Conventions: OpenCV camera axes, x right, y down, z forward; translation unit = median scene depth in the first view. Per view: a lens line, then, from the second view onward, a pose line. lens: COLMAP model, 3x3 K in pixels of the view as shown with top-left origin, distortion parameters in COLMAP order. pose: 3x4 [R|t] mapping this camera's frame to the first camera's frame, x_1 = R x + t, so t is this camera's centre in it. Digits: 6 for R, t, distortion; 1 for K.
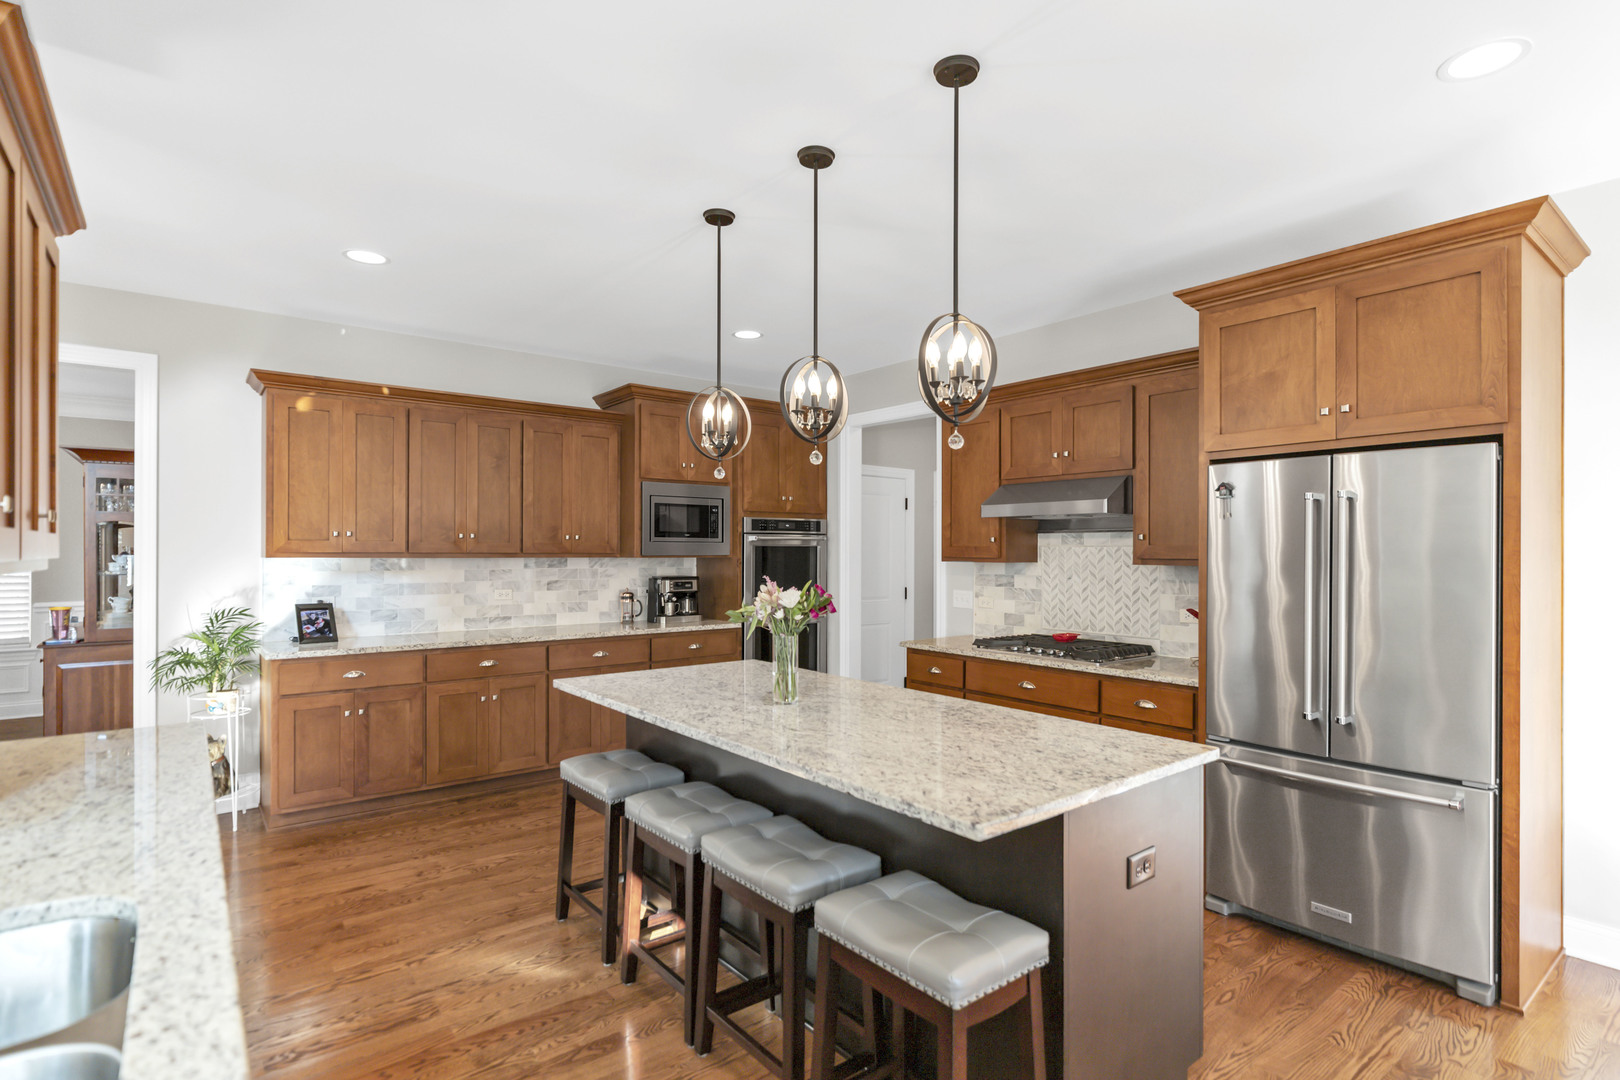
lens RADIAL K [[806.7, 0, 807.4], [0, 806.7, 549.3], [0, 0, 1]] dist [0.001139, 0.000133]
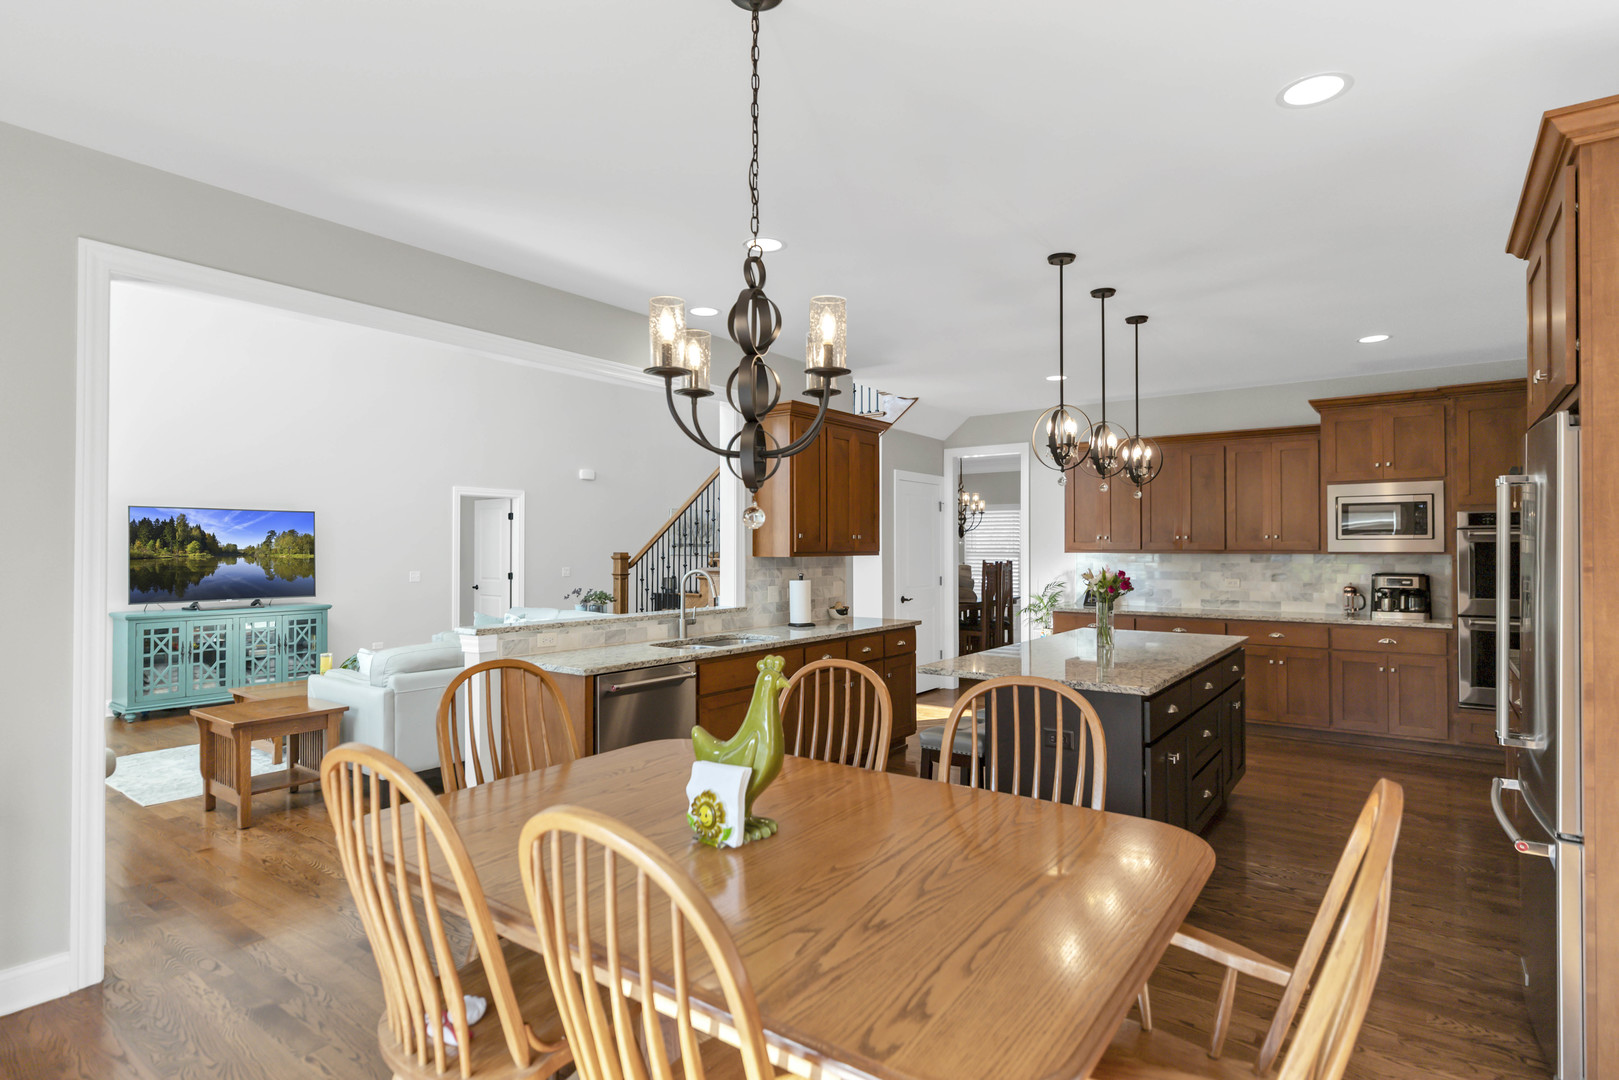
lens RADIAL K [[849.8, 0, 869.7], [0, 849.8, 538.8], [0, 0, 1]] dist [-0.001464, 0.000024]
pose [[0.332500, -0.013657, -0.943005, 0.830690], [0.003823, 0.999906, -0.013134, 0.002783], [0.943096, 0.000762, 0.332521, 0.024596]]
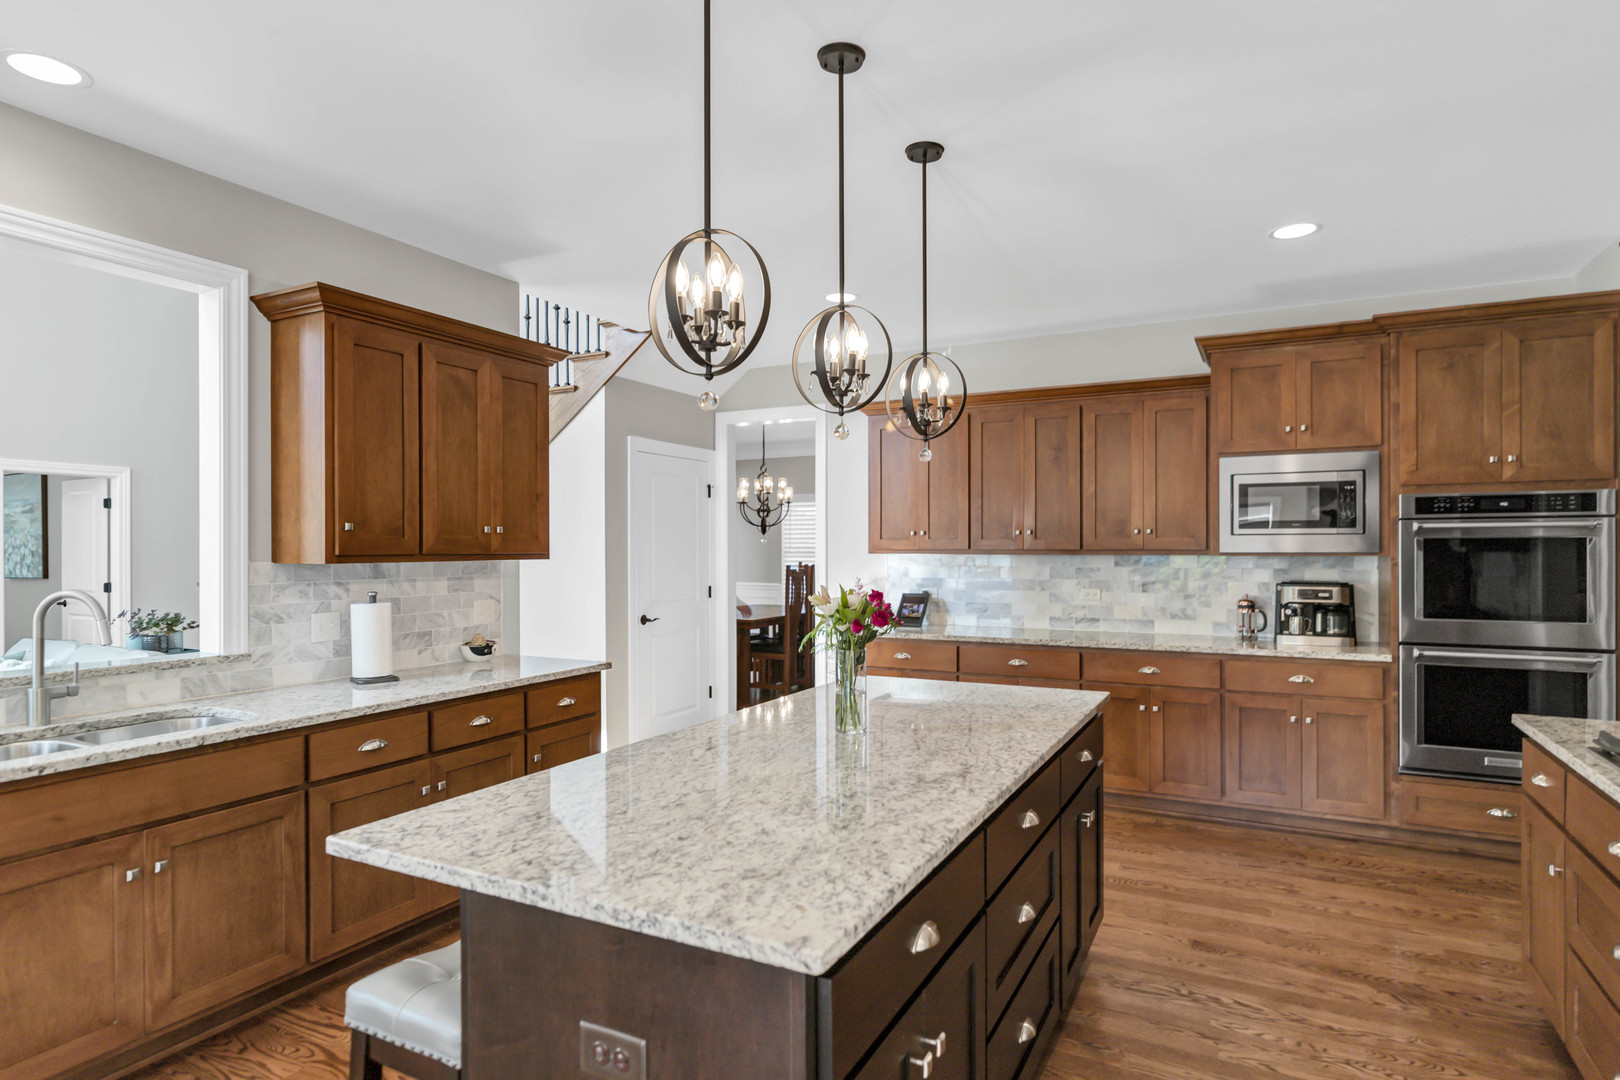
lens RADIAL K [[849.2, 0, 830.6], [0, 849.2, 548.1], [0, 0, 1]] dist [-0.000348, -0.000240]
pose [[0.421220, -0.002511, -0.906955, 0.463684], [0.005026, 0.999987, -0.000434, 0.001949], [0.906944, -0.004376, 0.421228, 0.377997]]
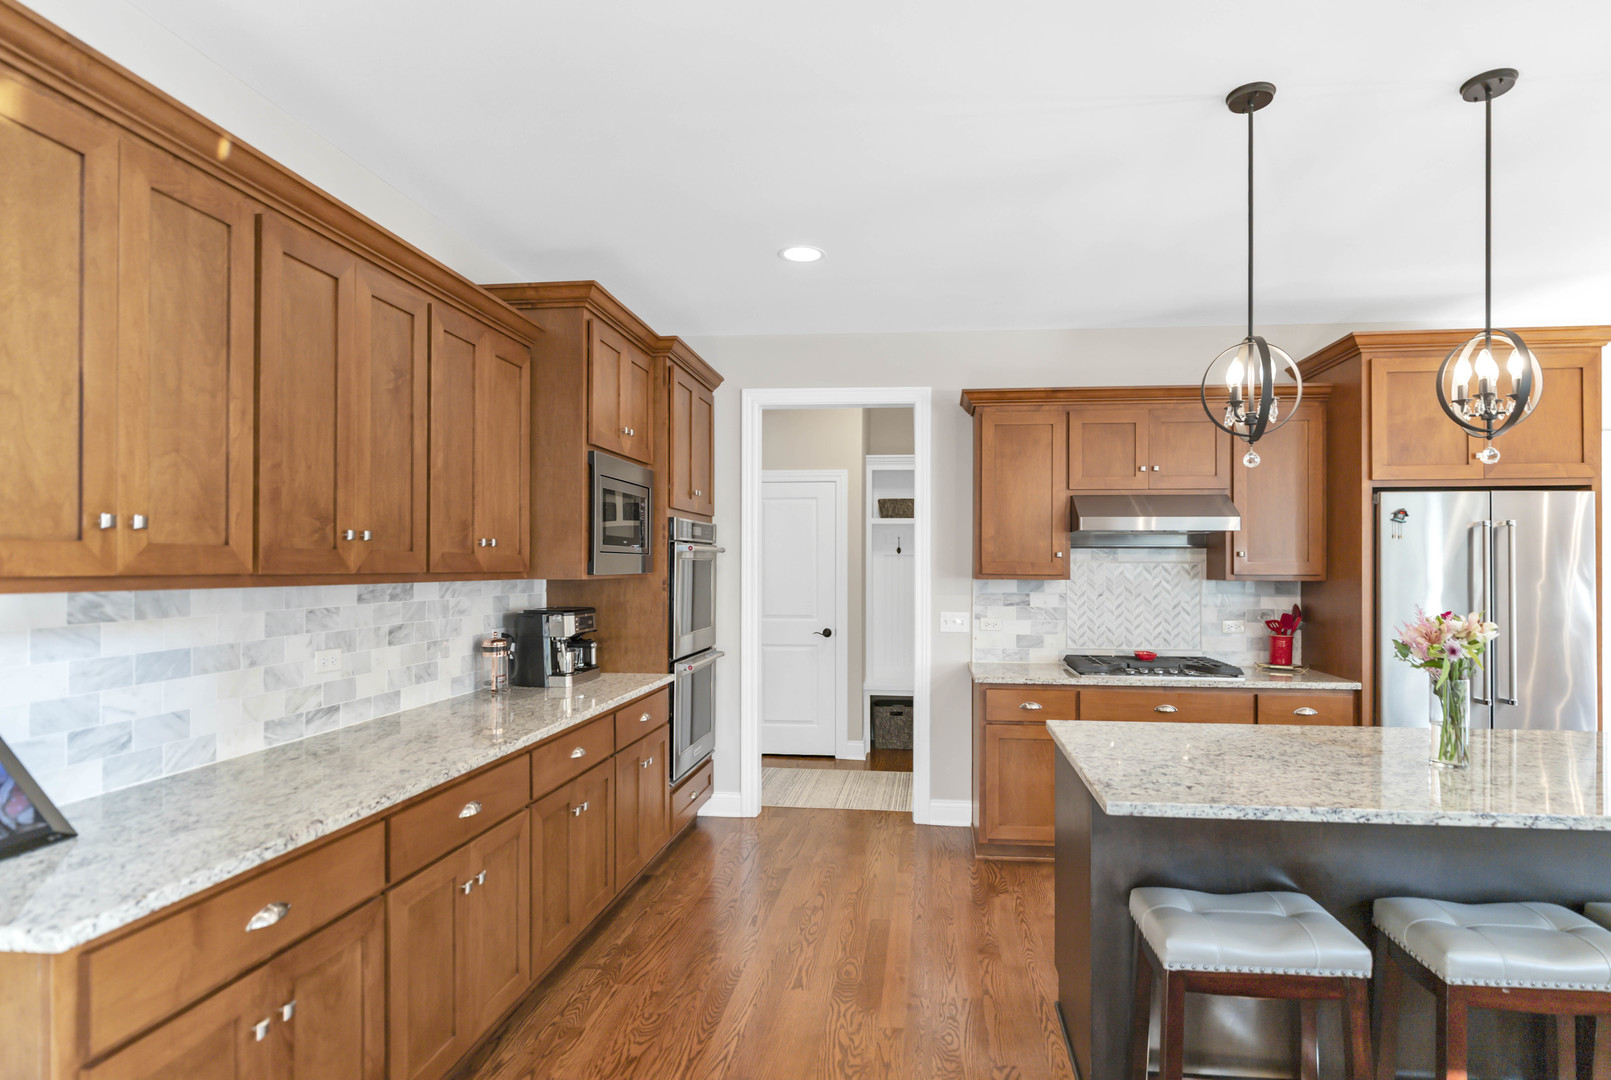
lens RADIAL K [[830.0, 0, 880.1], [0, 830.0, 563.5], [0, 0, 1]] dist [0.000318, 0.000053]
pose [[0.690966, 0.001107, 0.722886, -0.606022], [-0.002813, 0.999995, 0.001158, -0.002739], [-0.722882, -0.002834, 0.690966, 0.517312]]
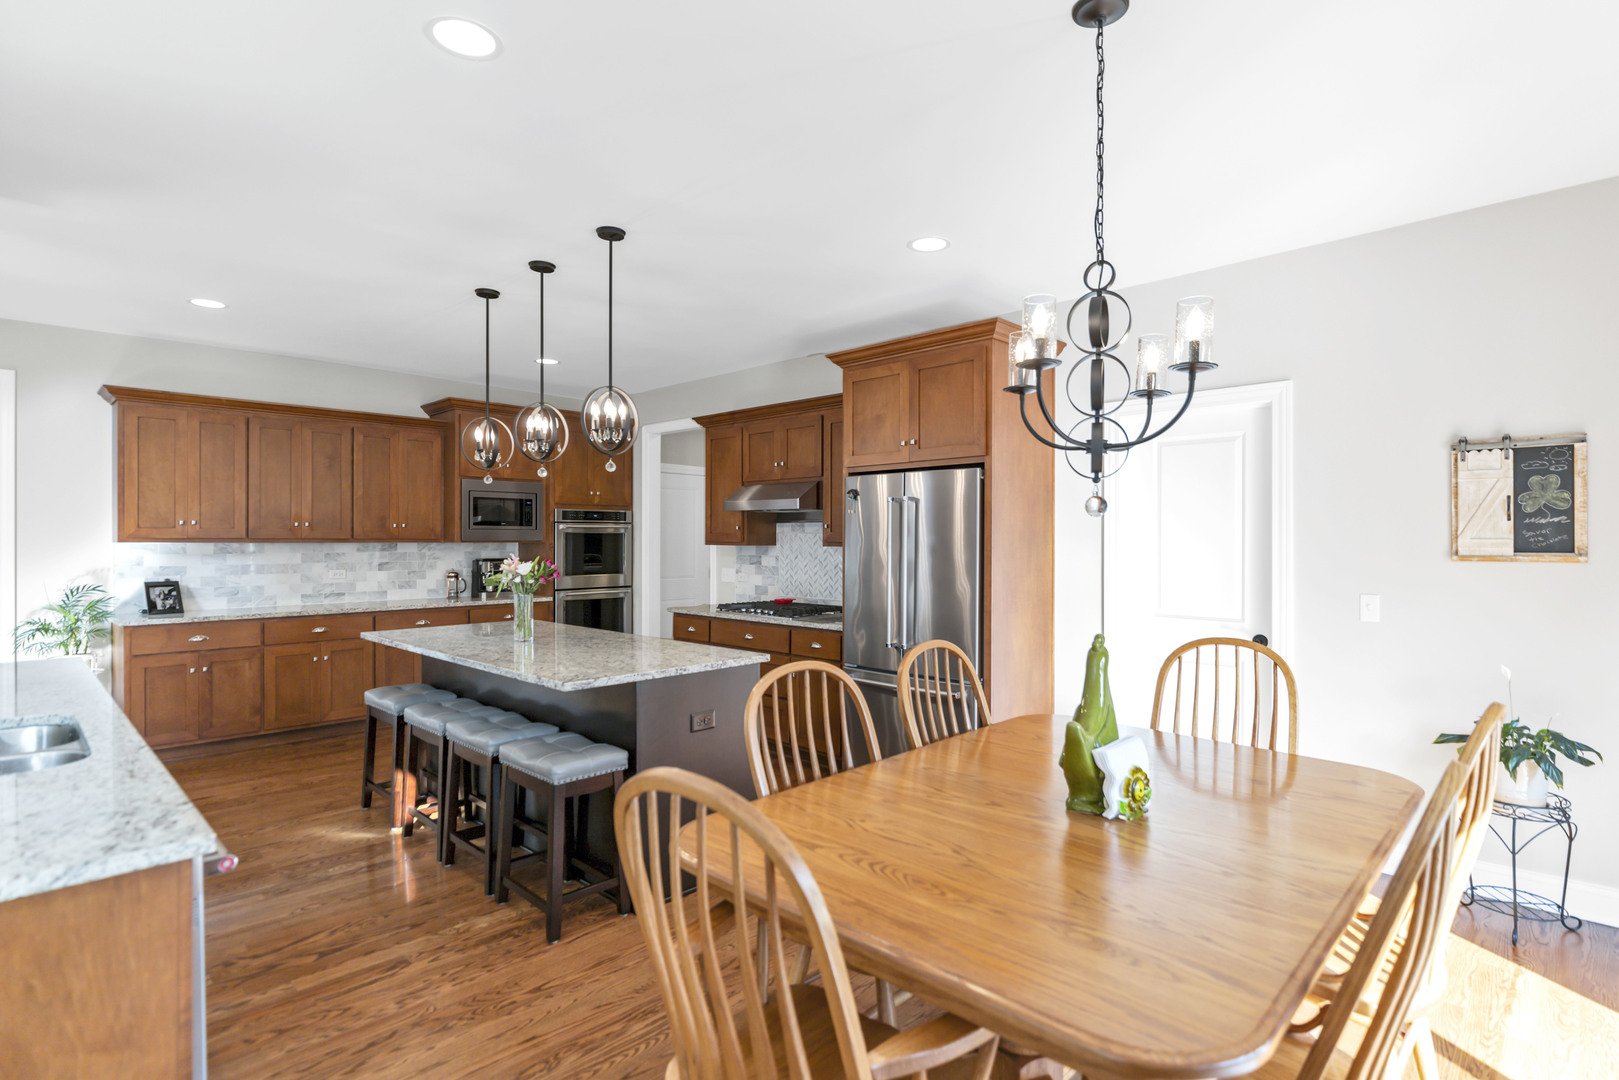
lens RADIAL K [[801.9, 0, 809.5], [0, 801.9, 540.0], [0, 0, 1]] dist [-0.000293, -0.000200]
pose [[0.990639, -0.001012, 0.136505, 0.174659], [0.000430, 0.999991, 0.004288, 0.002136], [-0.136508, -0.004189, 0.990630, -0.302931]]
